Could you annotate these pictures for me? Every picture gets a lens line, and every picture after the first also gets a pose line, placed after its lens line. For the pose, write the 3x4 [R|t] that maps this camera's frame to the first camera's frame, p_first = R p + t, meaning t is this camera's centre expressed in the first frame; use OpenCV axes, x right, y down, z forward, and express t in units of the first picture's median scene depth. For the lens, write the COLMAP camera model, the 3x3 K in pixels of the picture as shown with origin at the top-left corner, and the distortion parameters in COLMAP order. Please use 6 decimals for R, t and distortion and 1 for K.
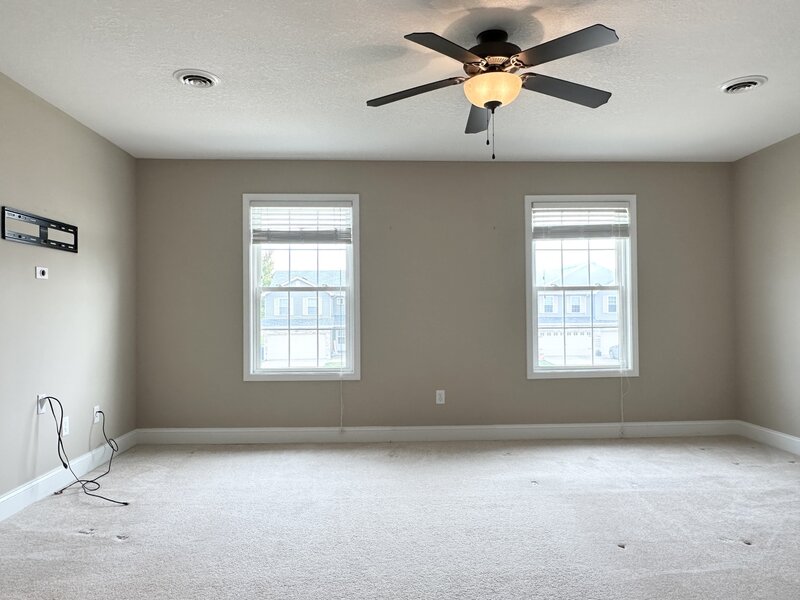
lens RADIAL K [[575.1, 0, 392.7], [0, 575.1, 301.1], [0, 0, 1]] dist [0.012990, 0.004025]
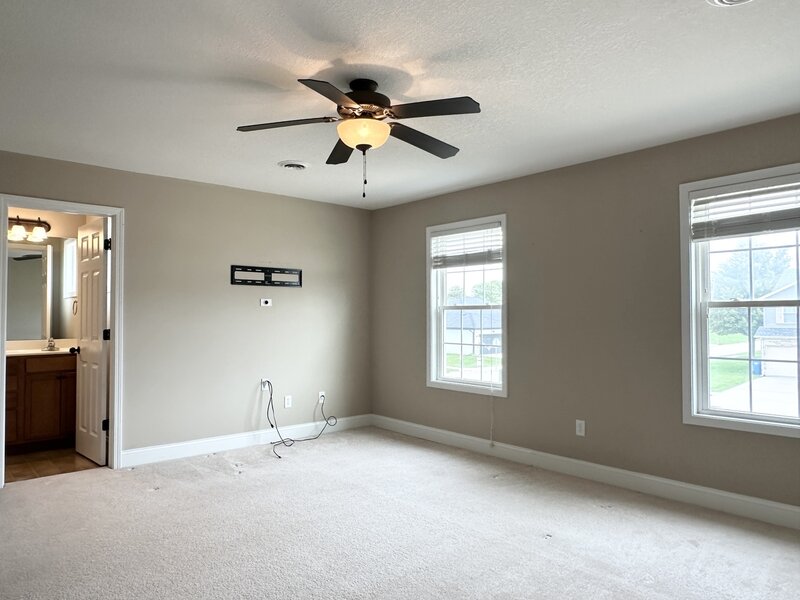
lens RADIAL K [[575.1, 0, 392.7], [0, 575.1, 301.1], [0, 0, 1]] dist [0.012990, 0.004025]
pose [[0.604118, -0.014247, -0.796767, 0.632289], [0.009534, 0.999898, -0.010650, -0.023398], [0.796838, -0.001163, 0.604192, 0.233215]]
